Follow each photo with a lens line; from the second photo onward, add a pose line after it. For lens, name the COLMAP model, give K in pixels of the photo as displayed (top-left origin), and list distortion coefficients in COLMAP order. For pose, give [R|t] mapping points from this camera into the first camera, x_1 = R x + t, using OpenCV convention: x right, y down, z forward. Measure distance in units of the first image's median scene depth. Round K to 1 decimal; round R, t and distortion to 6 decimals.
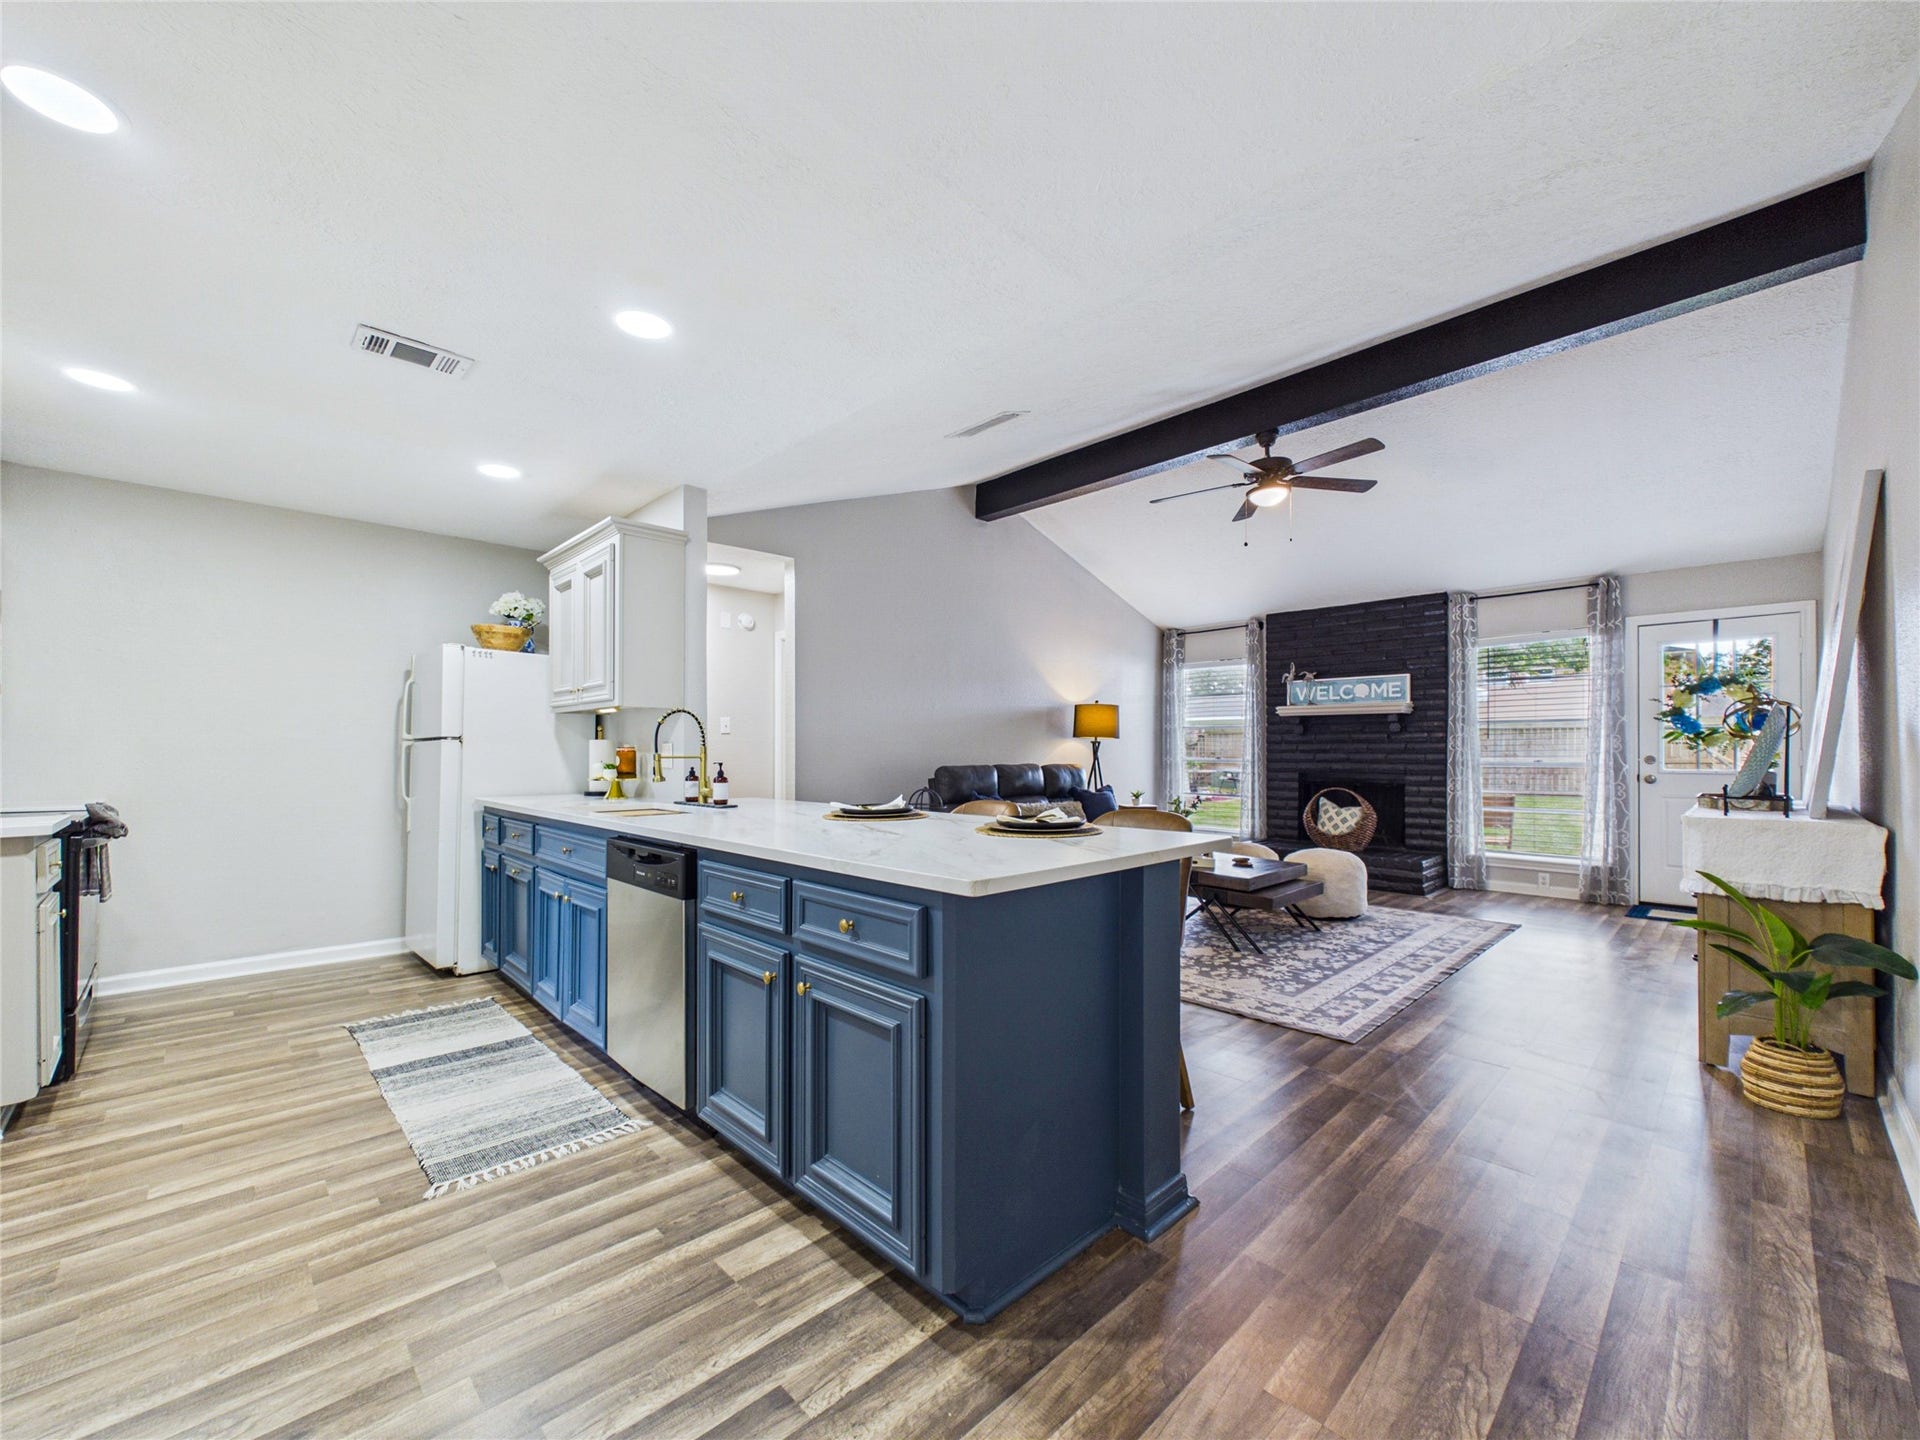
lens RADIAL K [[774.2, 0, 958.7], [0, 774.2, 747.1], [0, 0, 1]] dist [-0.000444, 0.000349]
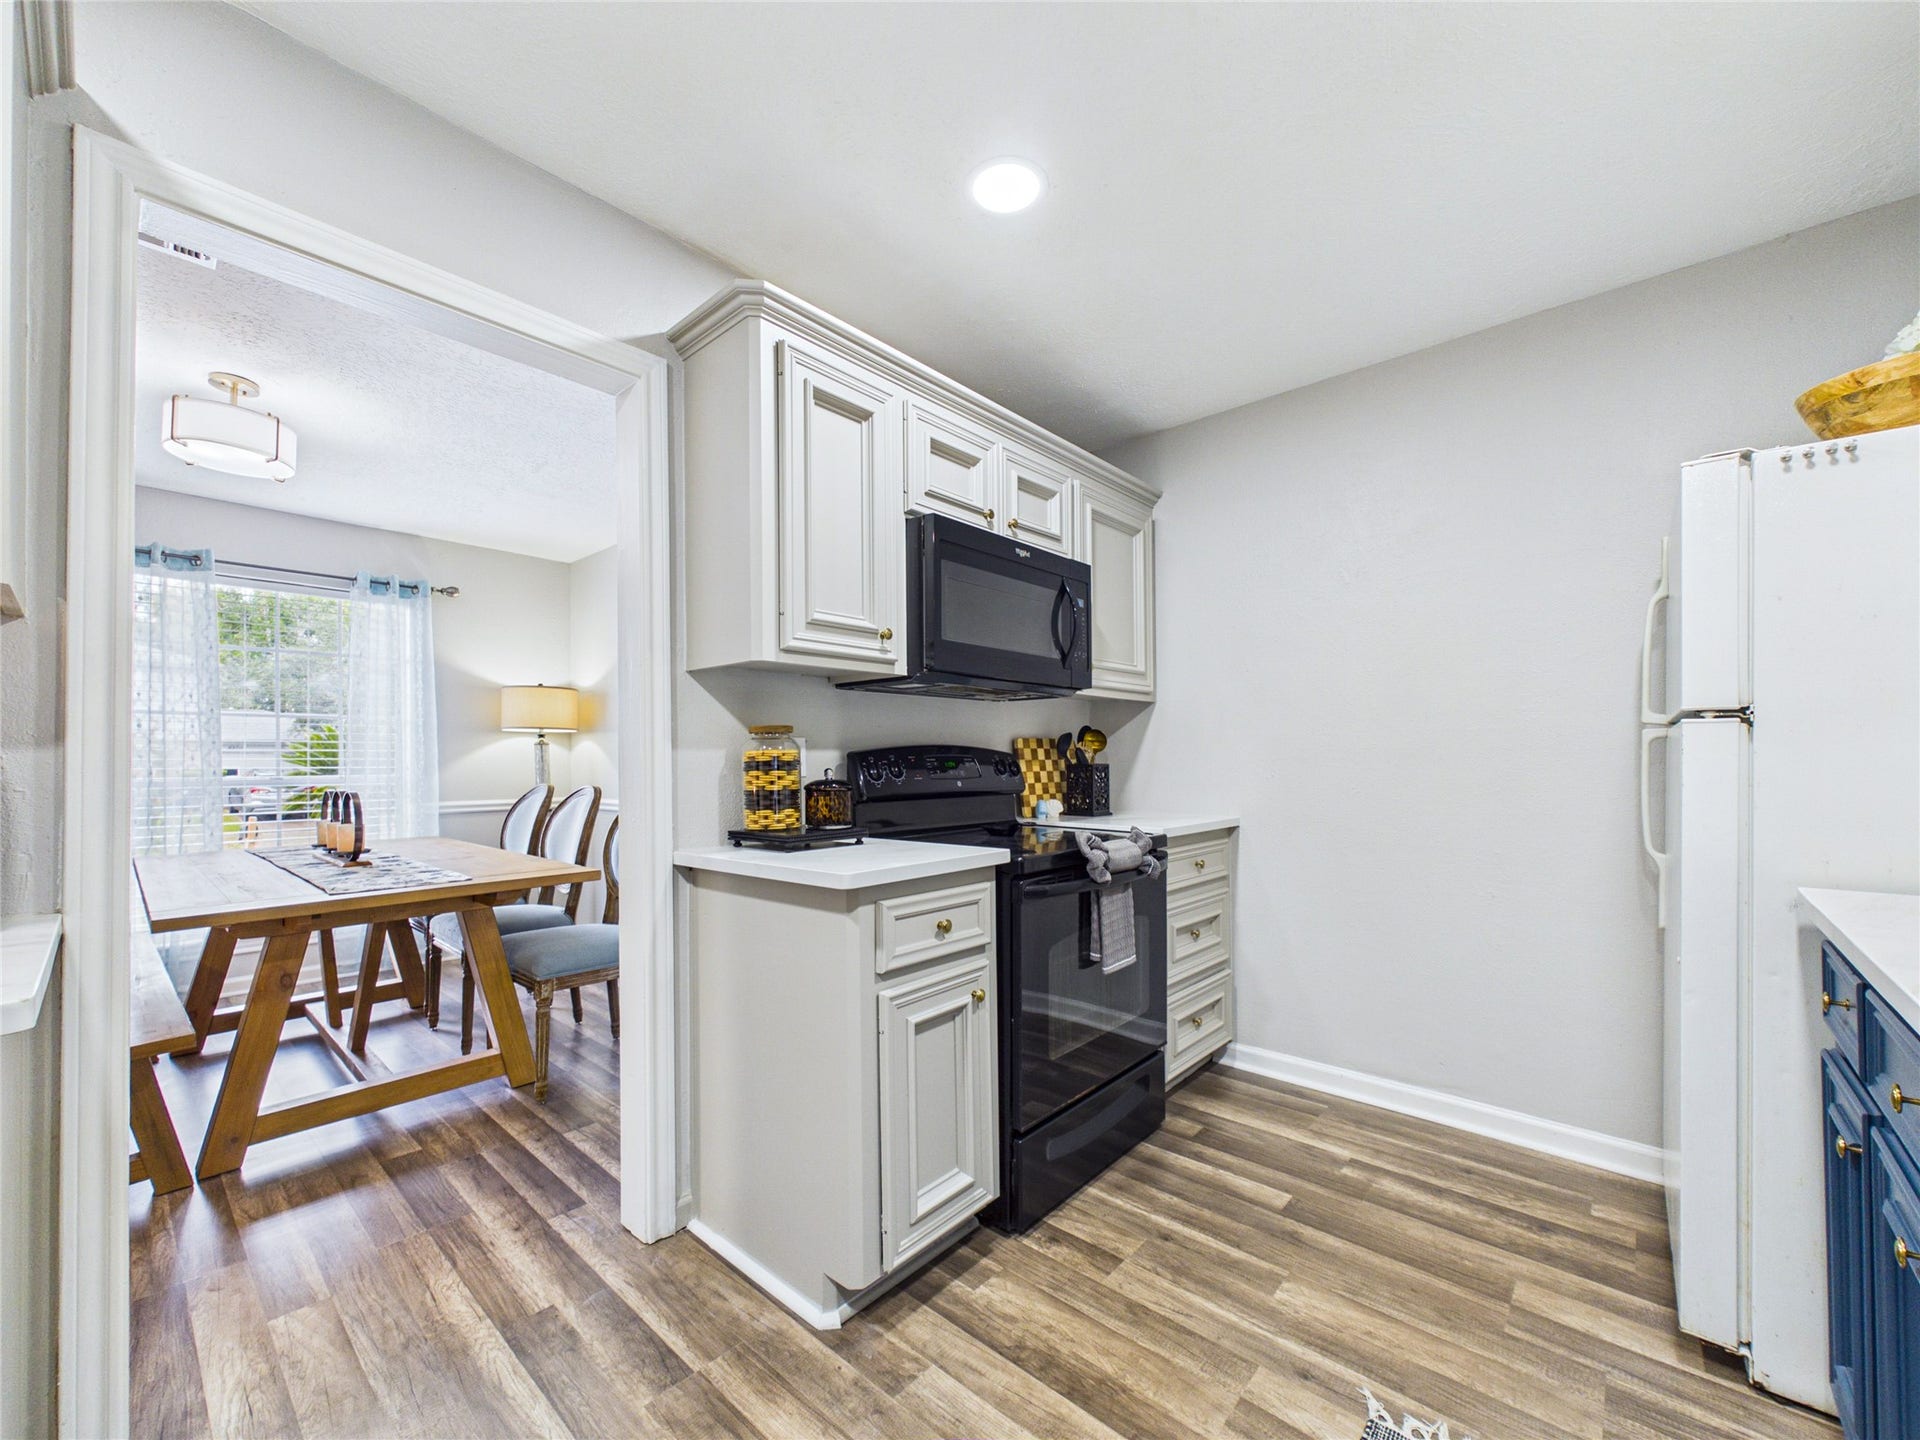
lens RADIAL K [[774.2, 0, 959.6], [0, 774.2, 750.8], [0, 0, 1]] dist [-0.000444, 0.000349]
pose [[0.068278, -0.010900, -0.997607, -0.288571], [0.014575, 0.999845, -0.009927, 0.004212], [0.997560, -0.013862, 0.068426, 0.563819]]
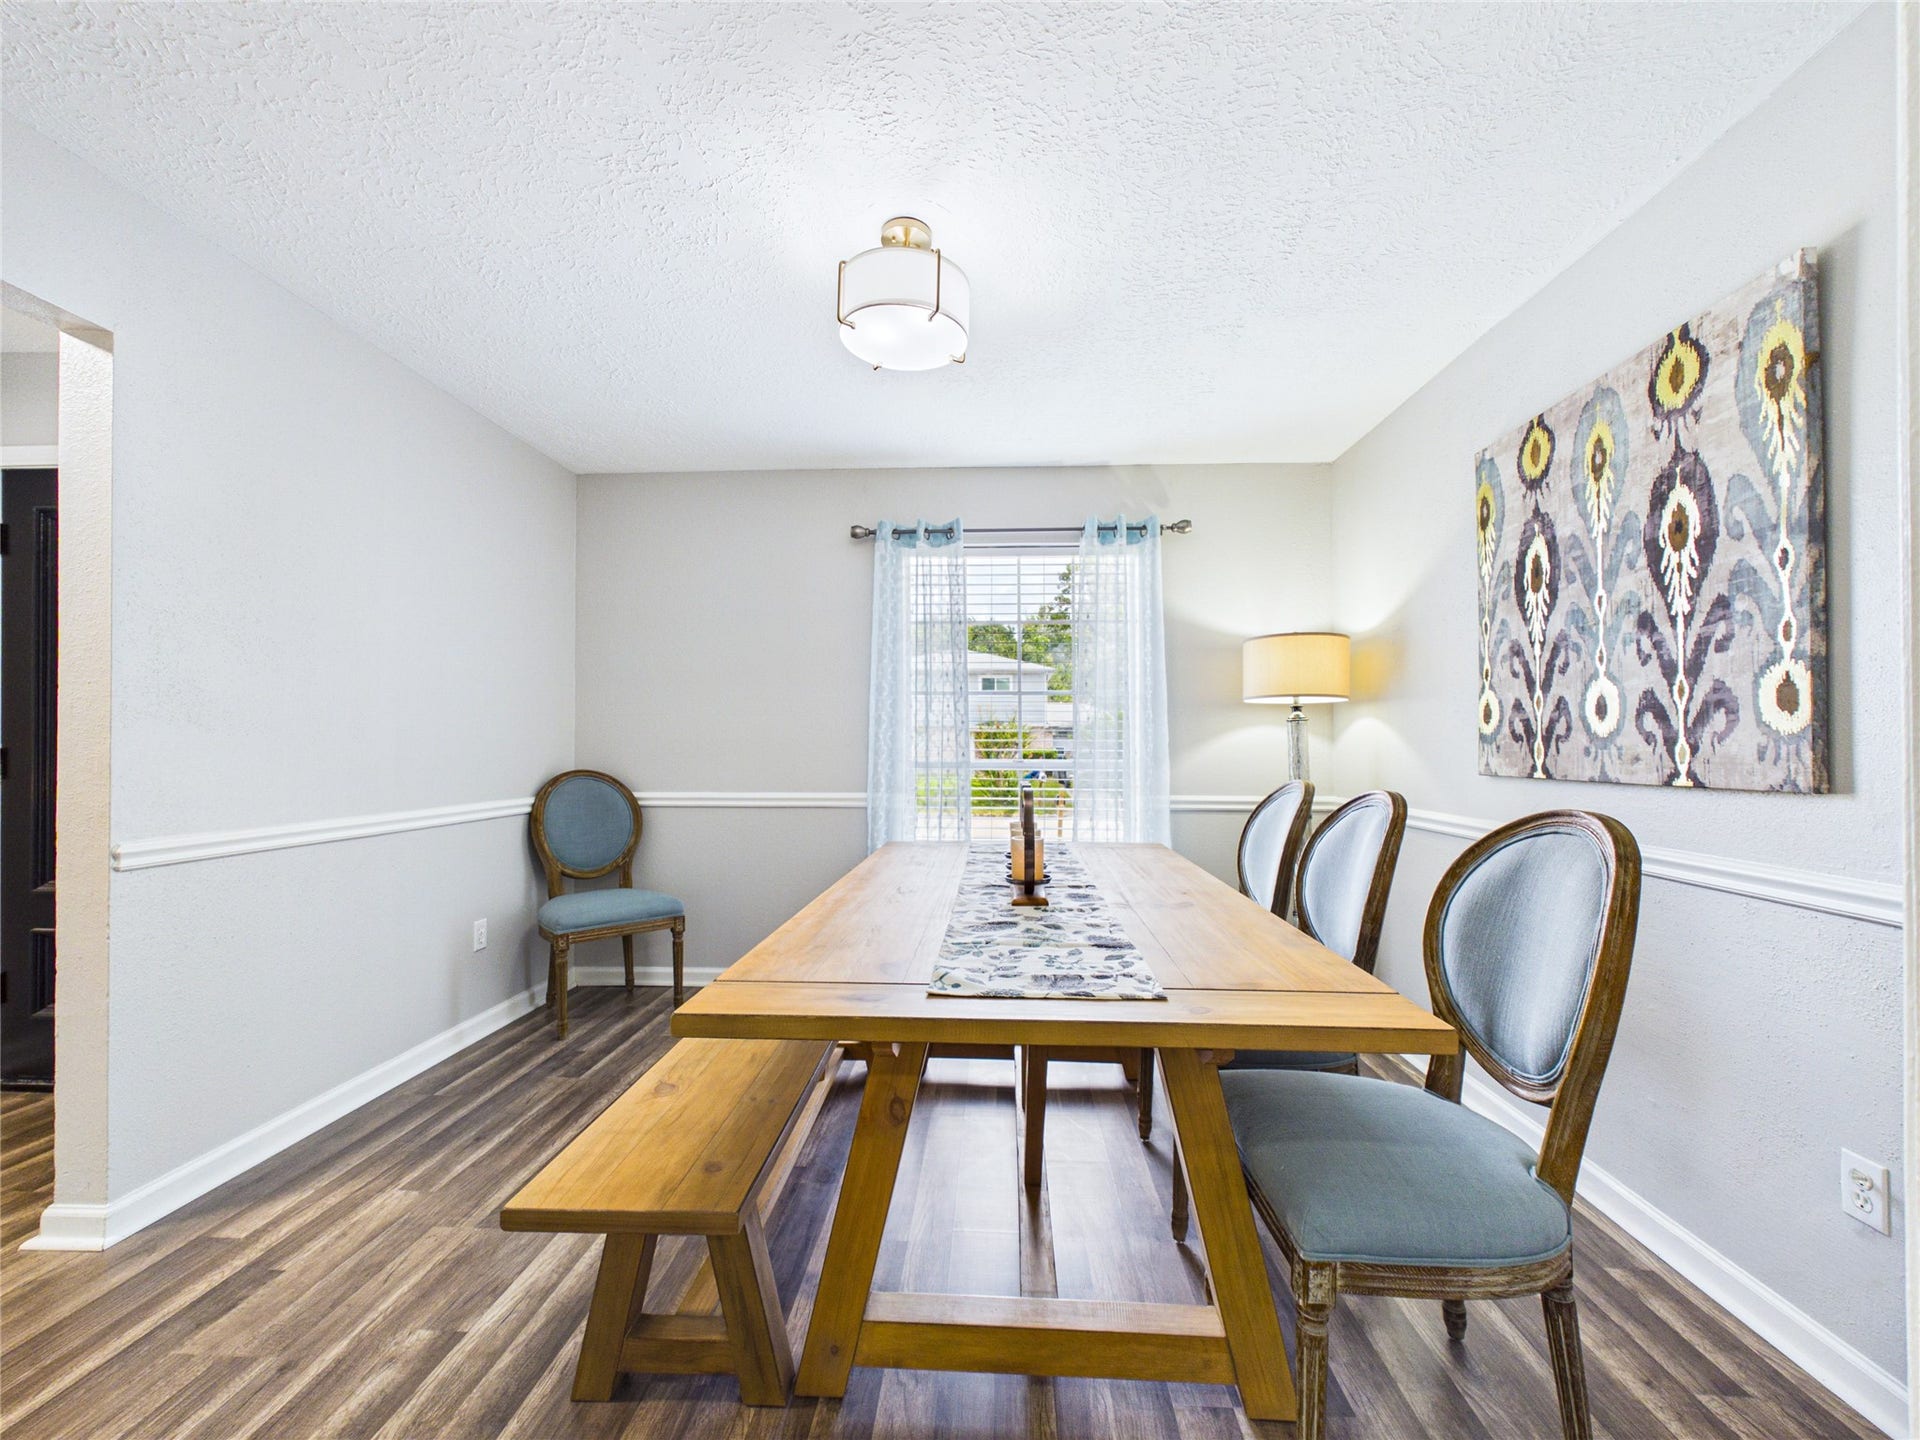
lens RADIAL K [[774.2, 0, 956.6], [0, 774.2, 744.0], [0, 0, 1]] dist [-0.000444, 0.000349]
pose [[-0.738477, -0.000205, -0.674279, -0.644271], [0.005970, 0.999959, -0.006843, 0.001864], [0.674253, -0.009079, -0.738445, 0.395190]]
